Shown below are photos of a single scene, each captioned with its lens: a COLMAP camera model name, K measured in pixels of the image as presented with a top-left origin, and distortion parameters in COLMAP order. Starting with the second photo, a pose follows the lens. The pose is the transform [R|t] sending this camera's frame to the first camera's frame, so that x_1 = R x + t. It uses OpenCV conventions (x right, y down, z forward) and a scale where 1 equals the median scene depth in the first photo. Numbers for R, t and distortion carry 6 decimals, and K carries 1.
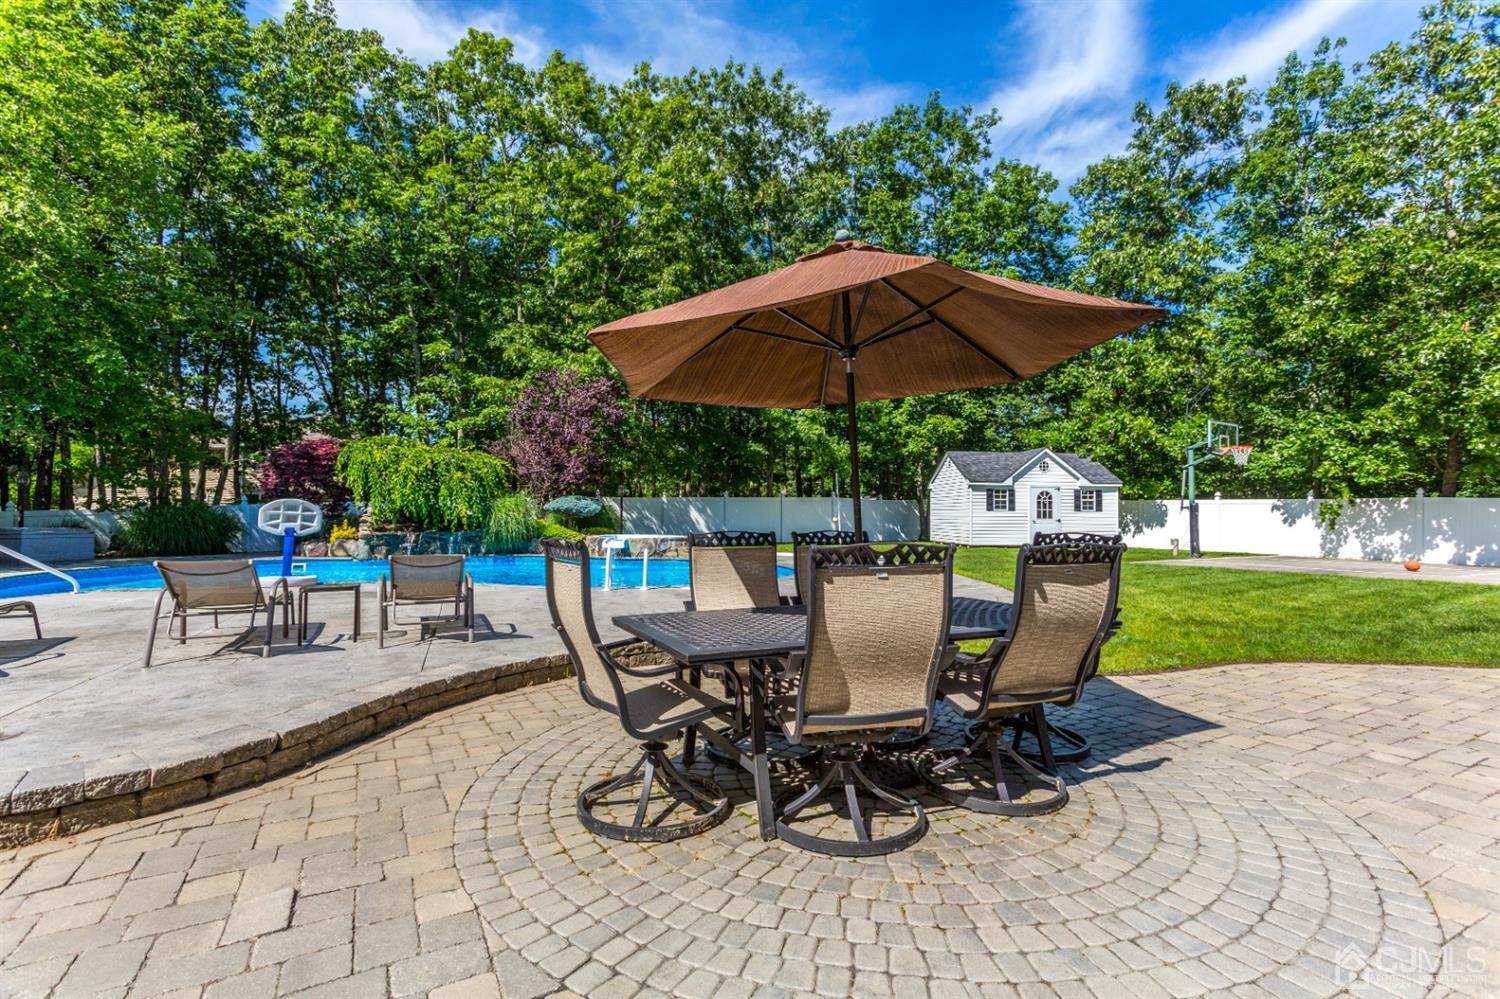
lens RADIAL K [[715.7, 0, 756.9], [0, 715.7, 501.2], [0, 0, 1]] dist [0.014188, 0.007975]
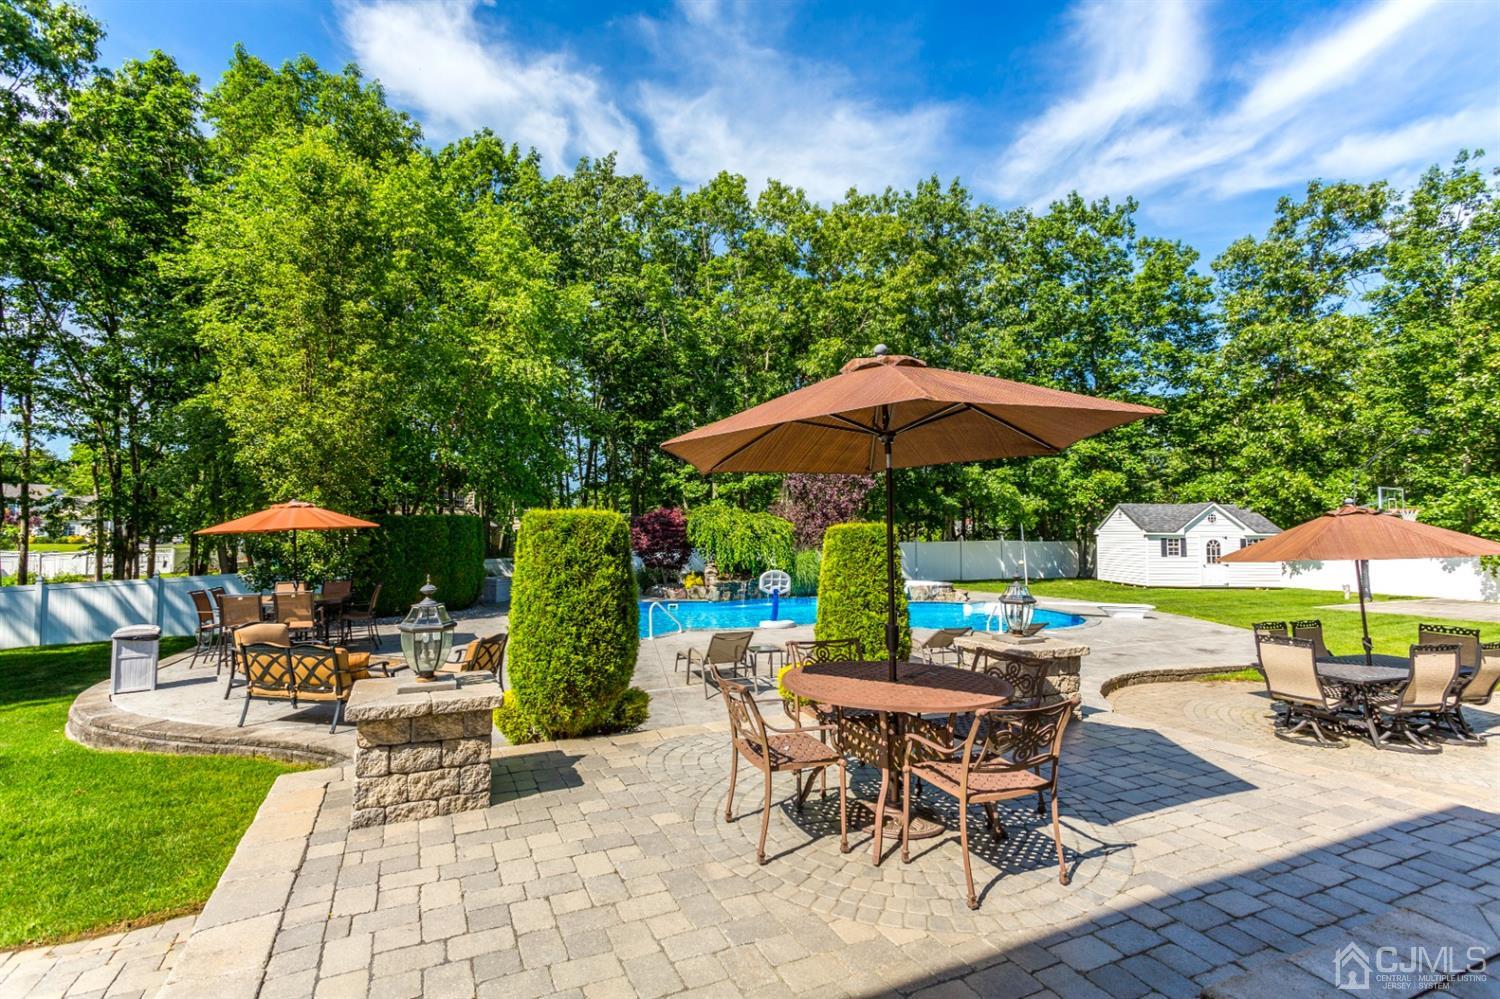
lens RADIAL K [[725.8, 0, 735.6], [0, 725.8, 495.0], [0, 0, 1]] dist [0.020727, -0.000412]
pose [[0.996482, -0.005636, -0.083620, -0.267742], [0.002951, 0.999477, -0.032191, -0.050406], [0.083758, 0.031831, 0.995978, -0.243026]]
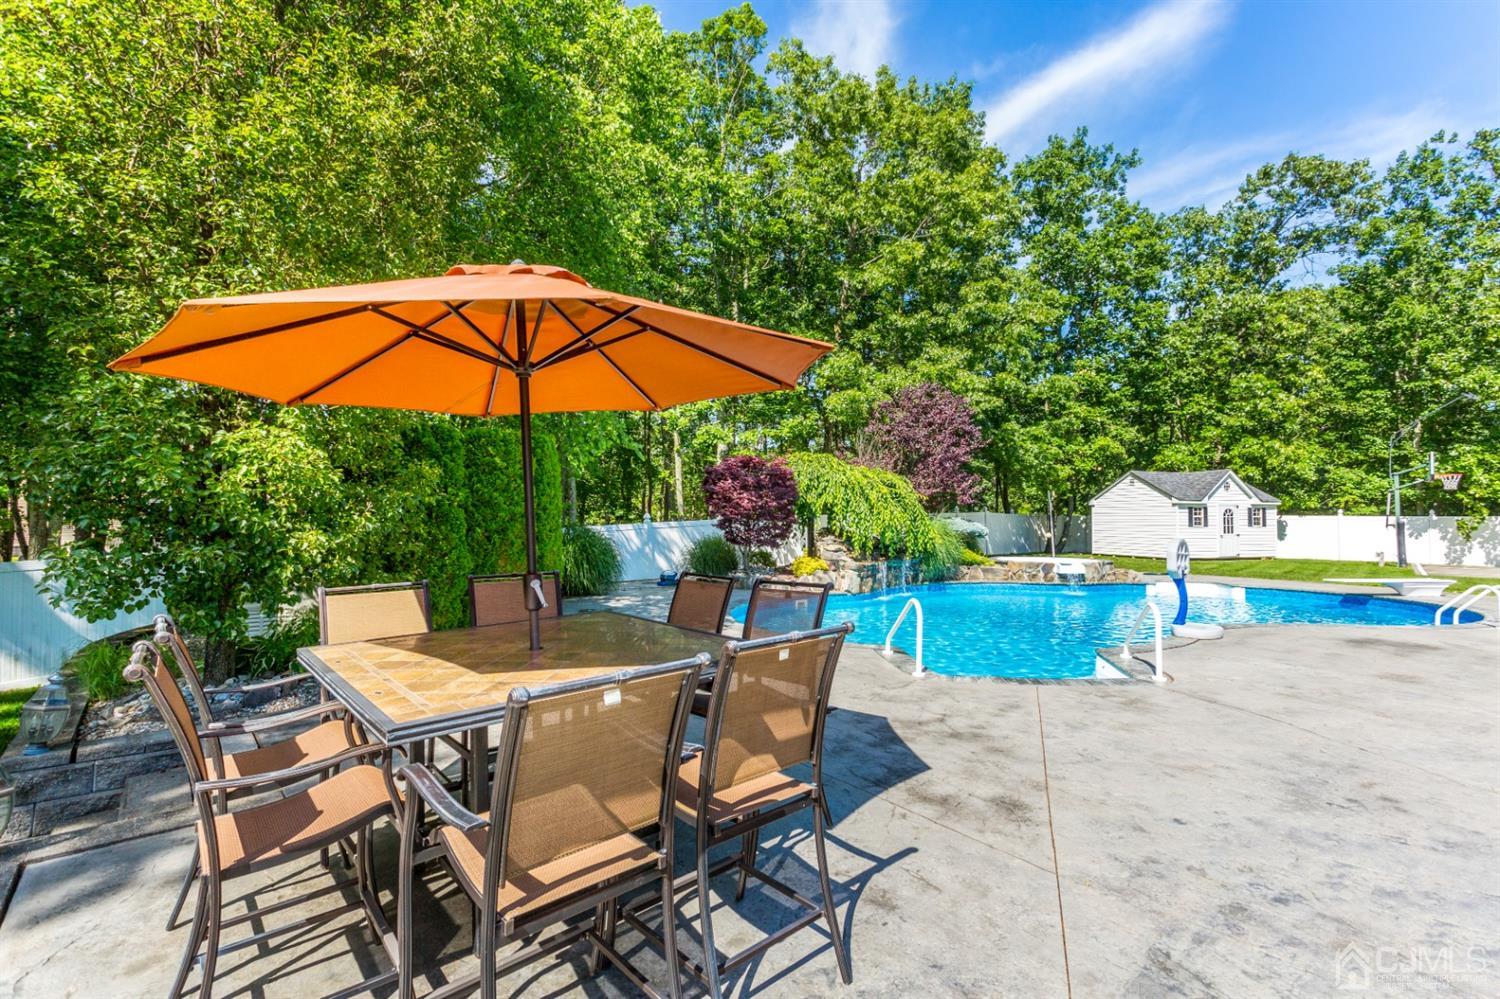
lens RADIAL K [[722.7, 0, 745.3], [0, 722.7, 504.2], [0, 0, 1]] dist [0.003015, 0.017828]
pose [[0.963436, 0.002039, 0.267931, -0.622872], [-0.002734, 0.999994, 0.002221, -0.021359], [-0.267925, -0.002872, 0.963435, 0.115818]]
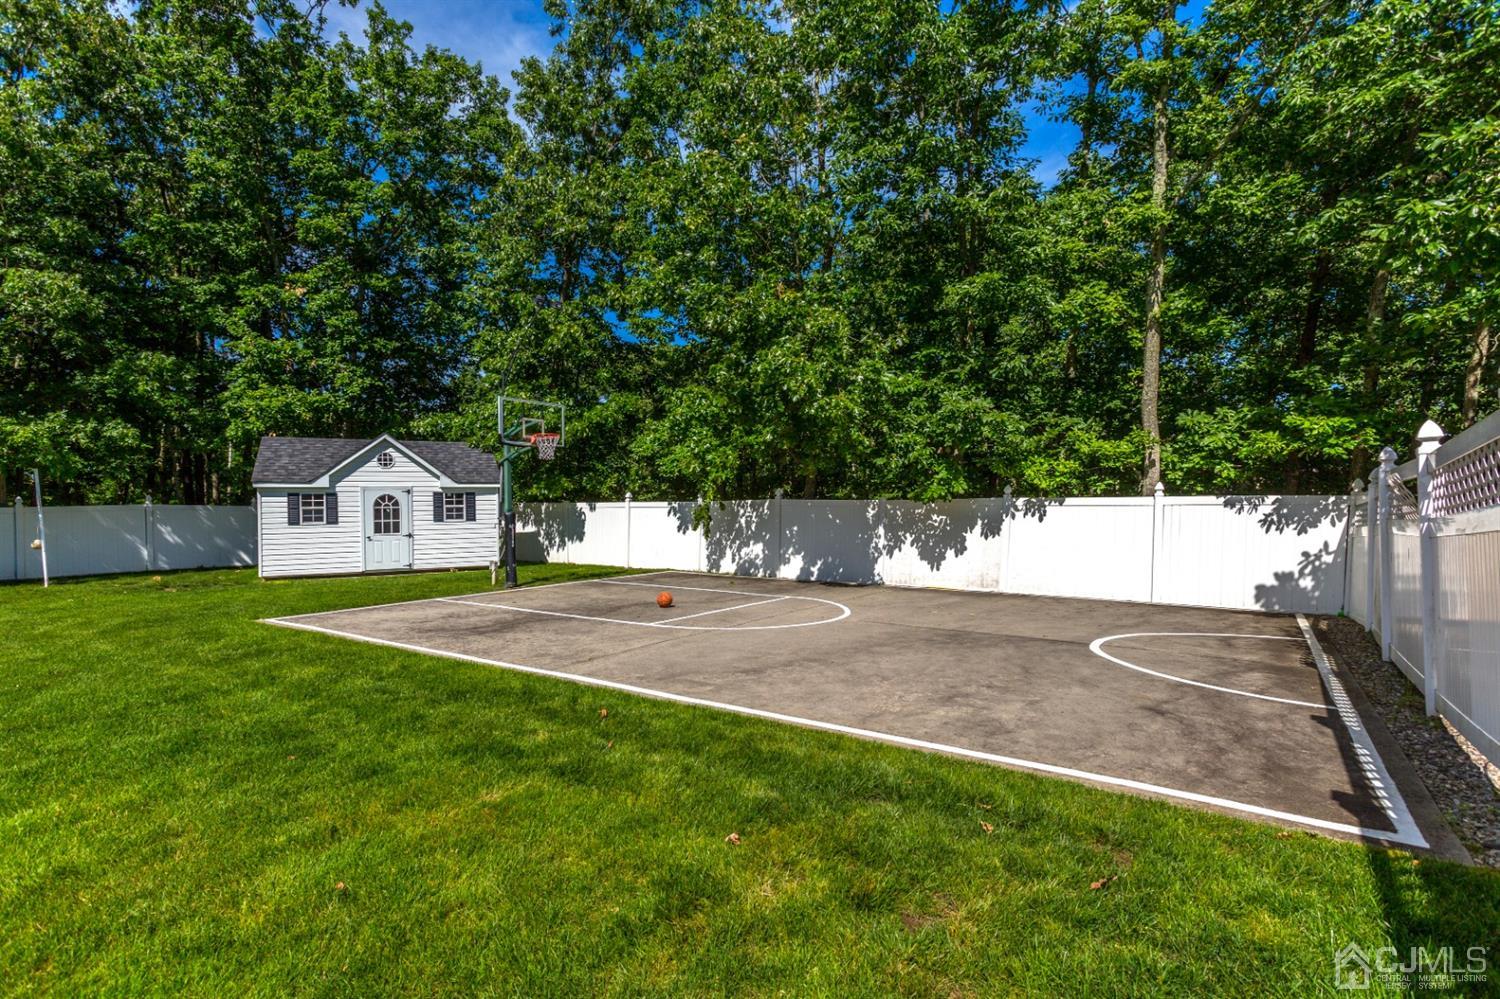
lens RADIAL K [[722.7, 0, 745.3], [0, 722.7, 504.2], [0, 0, 1]] dist [0.003015, 0.017828]
pose [[0.931864, -0.019033, 0.362308, 0.473157], [0.012193, 0.999702, 0.021157, -0.015508], [-0.362603, -0.015298, 0.931818, 0.200677]]
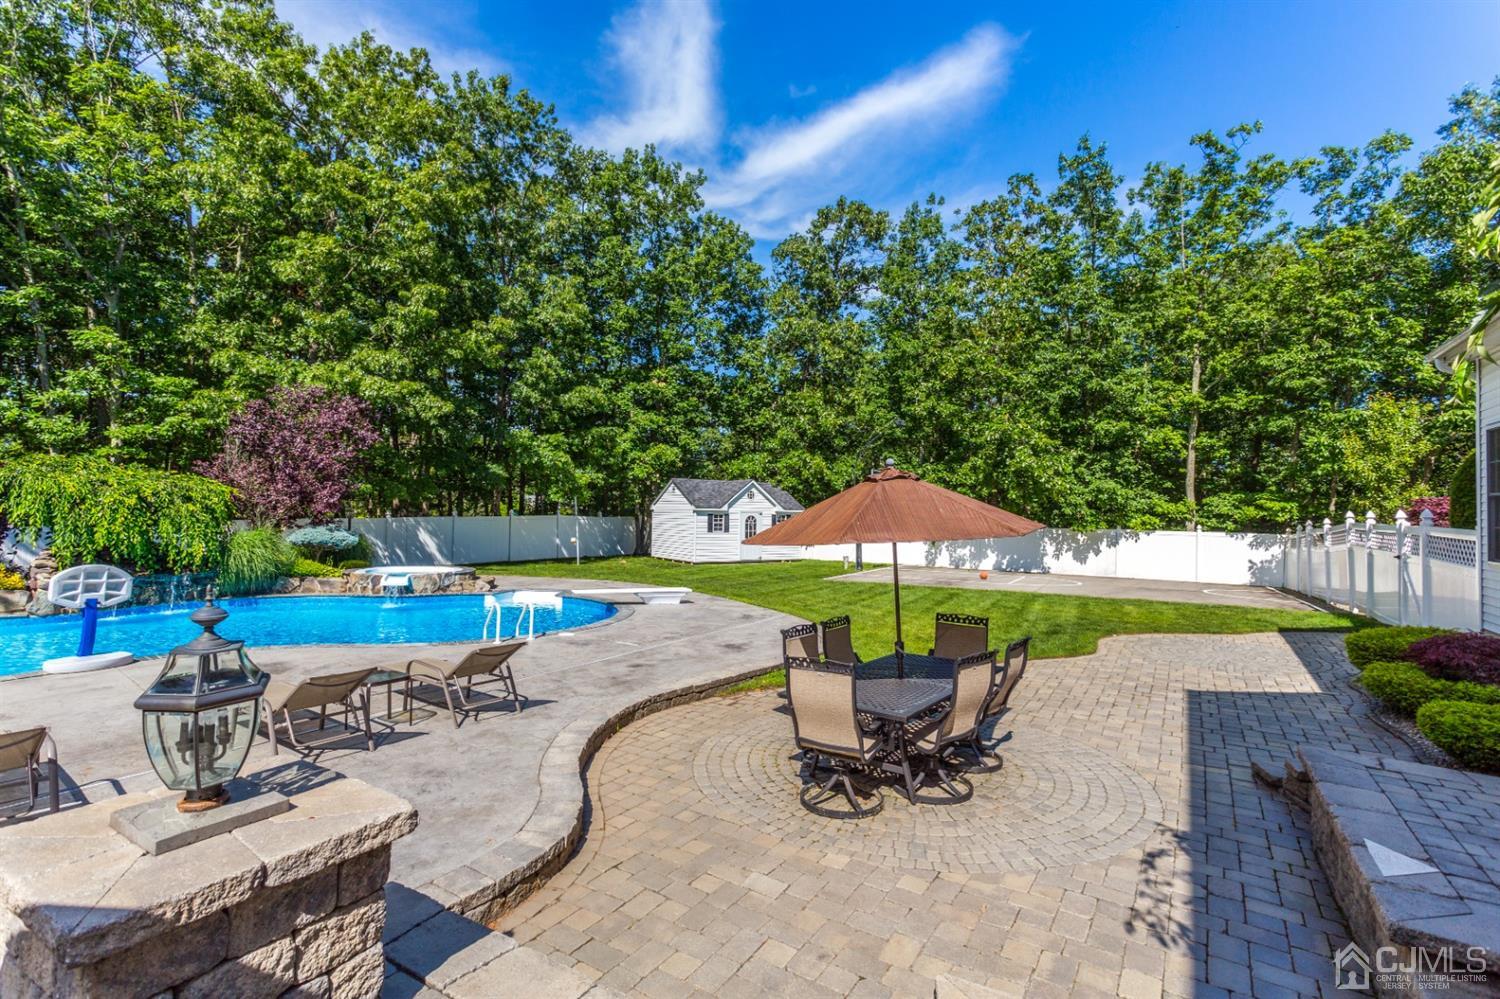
lens RADIAL K [[715.7, 0, 756.9], [0, 715.7, 501.2], [0, 0, 1]] dist [0.014188, 0.007975]
pose [[0.878761, 0.014967, 0.477028, -0.164738], [-0.019659, 0.999795, 0.004846, -0.044296], [-0.476858, -0.013637, 0.878875, -0.061937]]
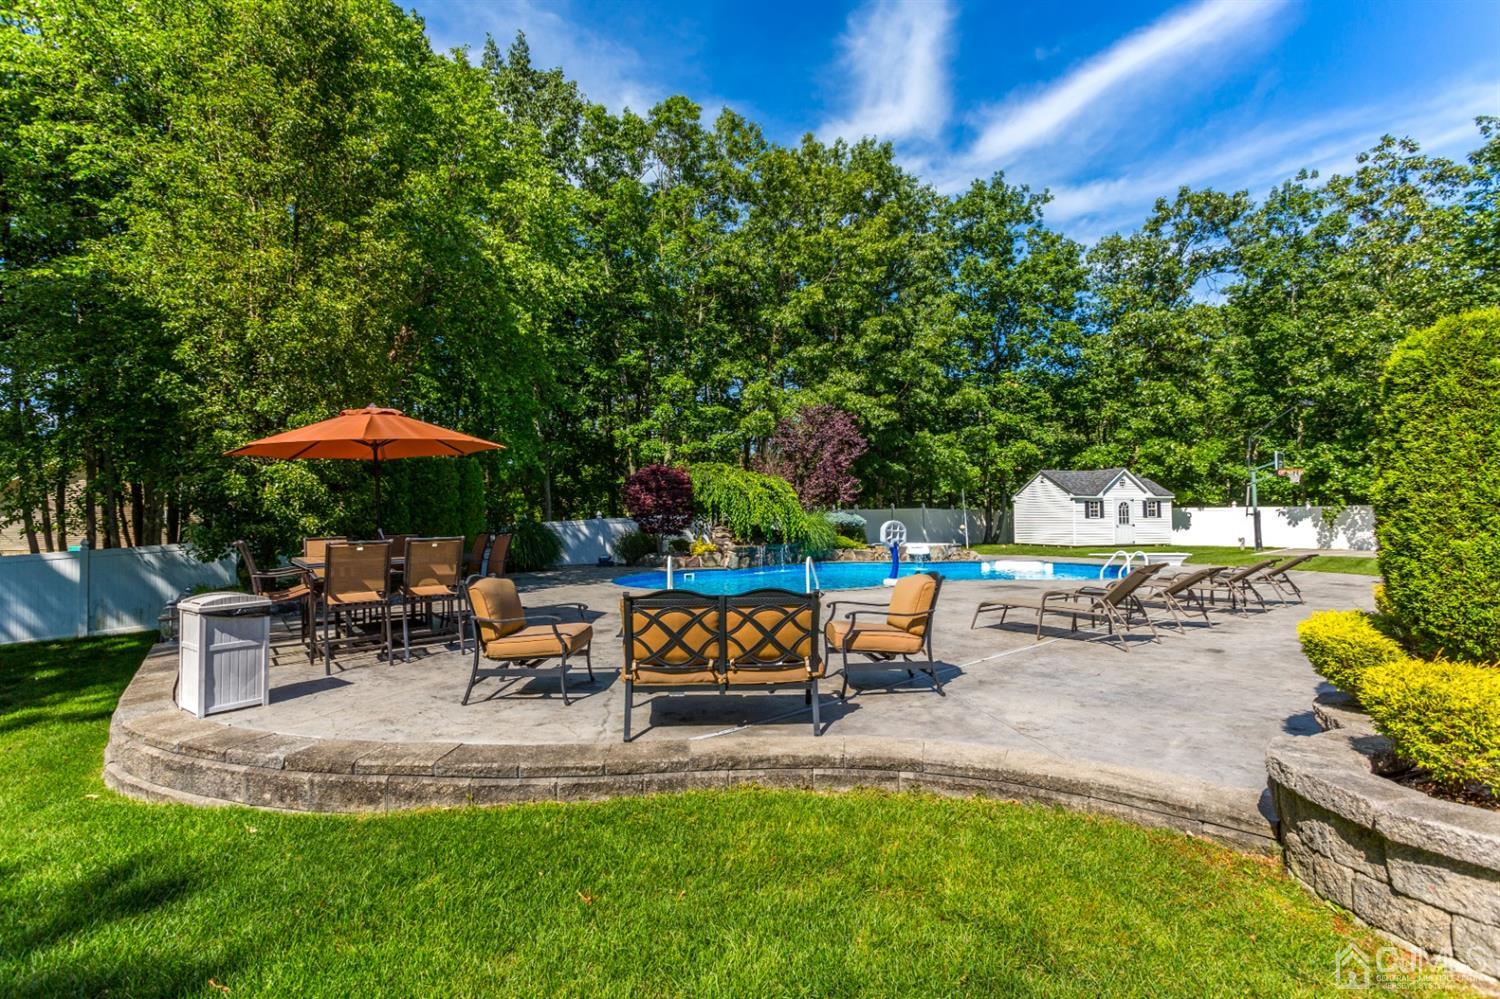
lens RADIAL K [[722.7, 0, 745.3], [0, 722.7, 504.2], [0, 0, 1]] dist [0.003015, 0.017828]
pose [[0.976768, -0.010602, 0.214038, -0.530528], [0.011112, 0.999938, -0.001182, -0.016245], [-0.214012, 0.003533, 0.976825, -0.112152]]
